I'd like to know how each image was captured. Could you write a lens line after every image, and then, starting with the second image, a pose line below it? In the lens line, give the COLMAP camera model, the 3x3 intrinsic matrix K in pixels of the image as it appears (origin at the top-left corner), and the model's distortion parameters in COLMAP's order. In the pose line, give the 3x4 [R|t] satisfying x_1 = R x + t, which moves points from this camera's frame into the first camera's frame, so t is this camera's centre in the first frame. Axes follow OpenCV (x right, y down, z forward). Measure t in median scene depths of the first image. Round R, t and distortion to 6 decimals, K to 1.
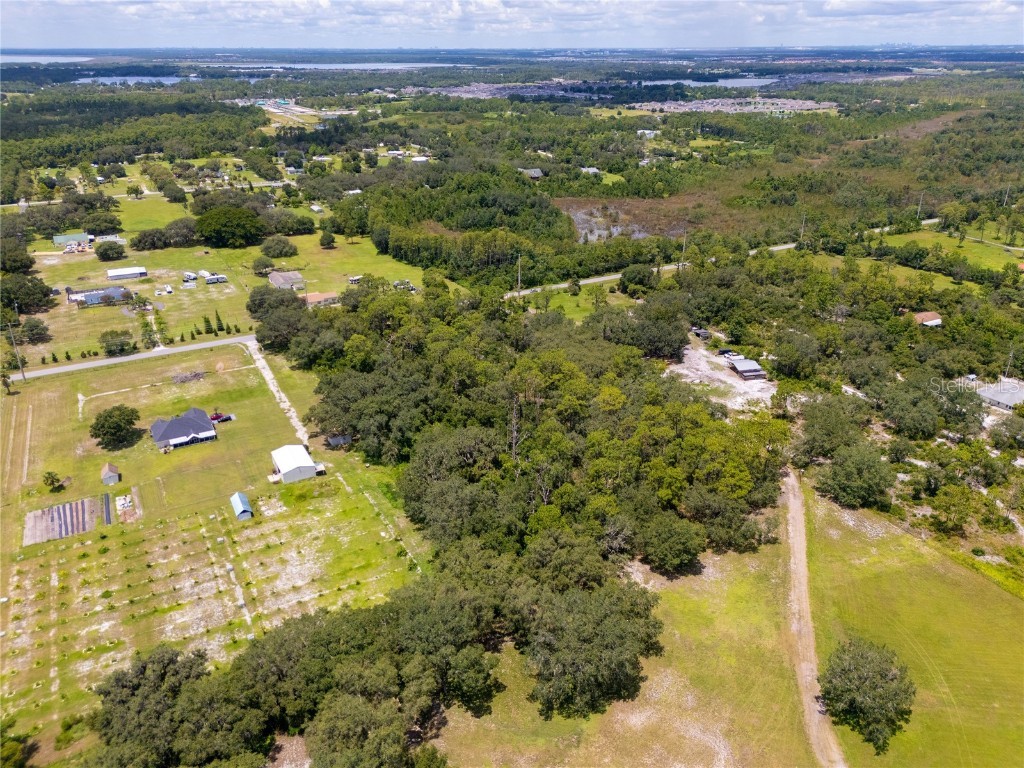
lens RADIAL K [[752.3, 0, 511.1], [0, 752.3, 378.1], [0, 0, 1]] dist [0.069269, -0.069540]
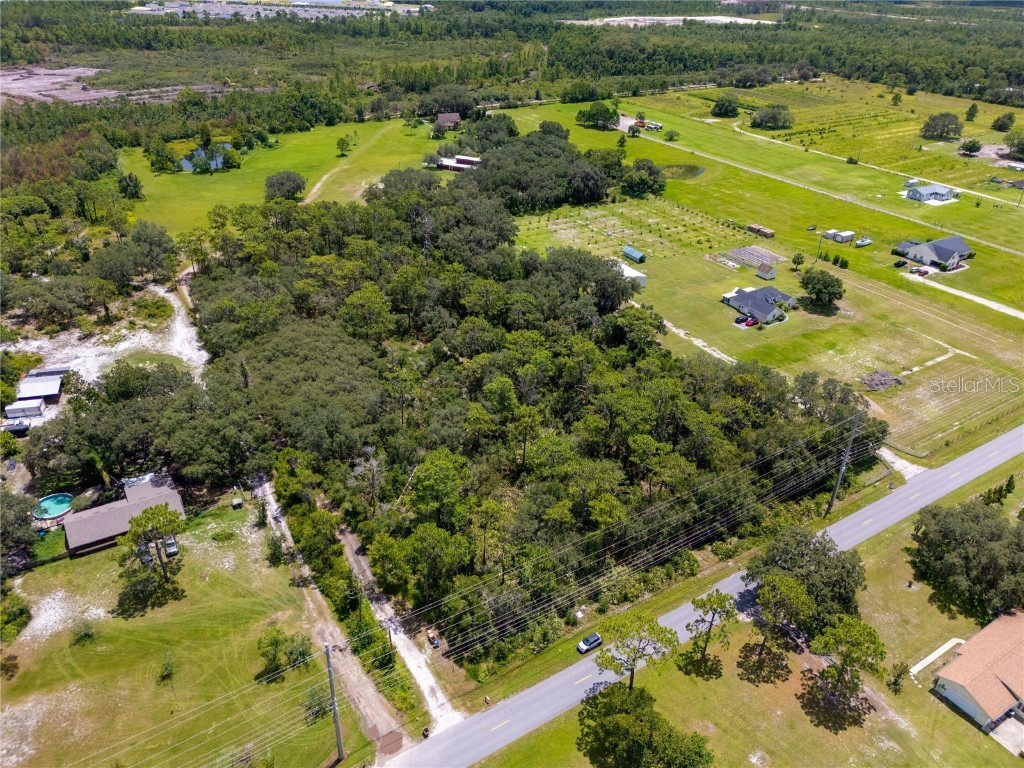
lens RADIAL K [[752.3, 0, 511.1], [0, 752.3, 378.1], [0, 0, 1]] dist [0.069269, -0.069540]
pose [[-0.998817, -0.000403, -0.048630, -0.047981], [-0.039498, 0.590107, 0.806358, -0.535617], [0.028371, 0.807325, -0.589424, 1.352094]]
